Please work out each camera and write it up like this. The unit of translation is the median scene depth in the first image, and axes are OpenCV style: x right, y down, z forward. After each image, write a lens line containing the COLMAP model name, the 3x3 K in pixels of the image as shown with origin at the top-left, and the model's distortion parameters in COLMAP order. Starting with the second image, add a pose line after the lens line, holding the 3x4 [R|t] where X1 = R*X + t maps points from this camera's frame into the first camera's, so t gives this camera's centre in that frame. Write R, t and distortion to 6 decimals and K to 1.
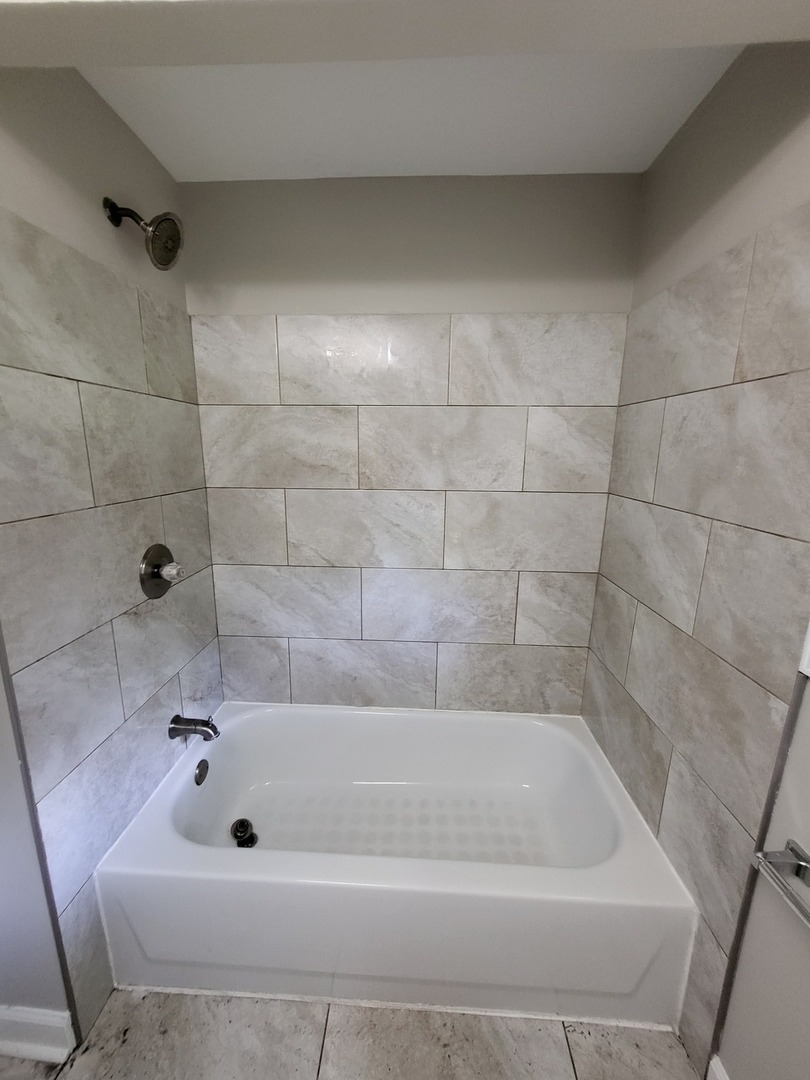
lens RADIAL K [[425.9, 0, 395.7], [0, 425.9, 534.5], [0, 0, 1]] dist [0.008099, -0.002653]
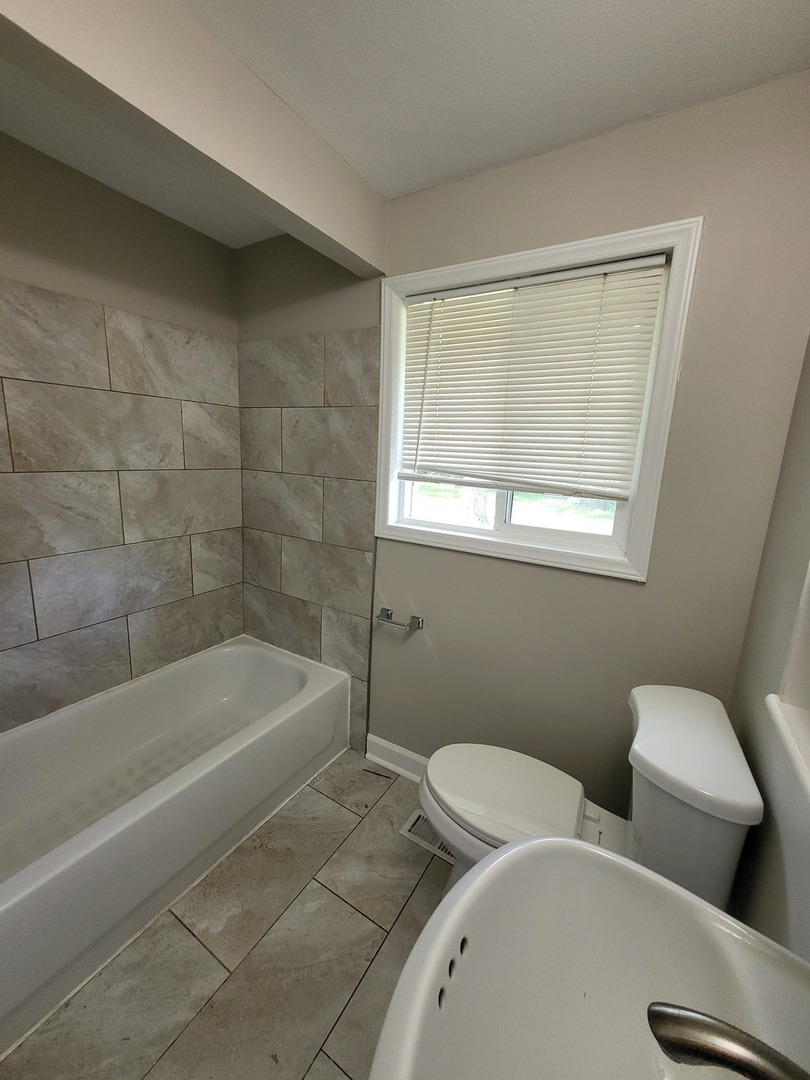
lens RADIAL K [[425.9, 0, 397.5], [0, 425.9, 535.4], [0, 0, 1]] dist [0.008099, -0.002653]
pose [[0.481427, -0.162723, 0.861249, -0.525269], [0.138191, 0.984417, 0.108747, 0.040101], [-0.865524, 0.066664, 0.496411, -0.140731]]
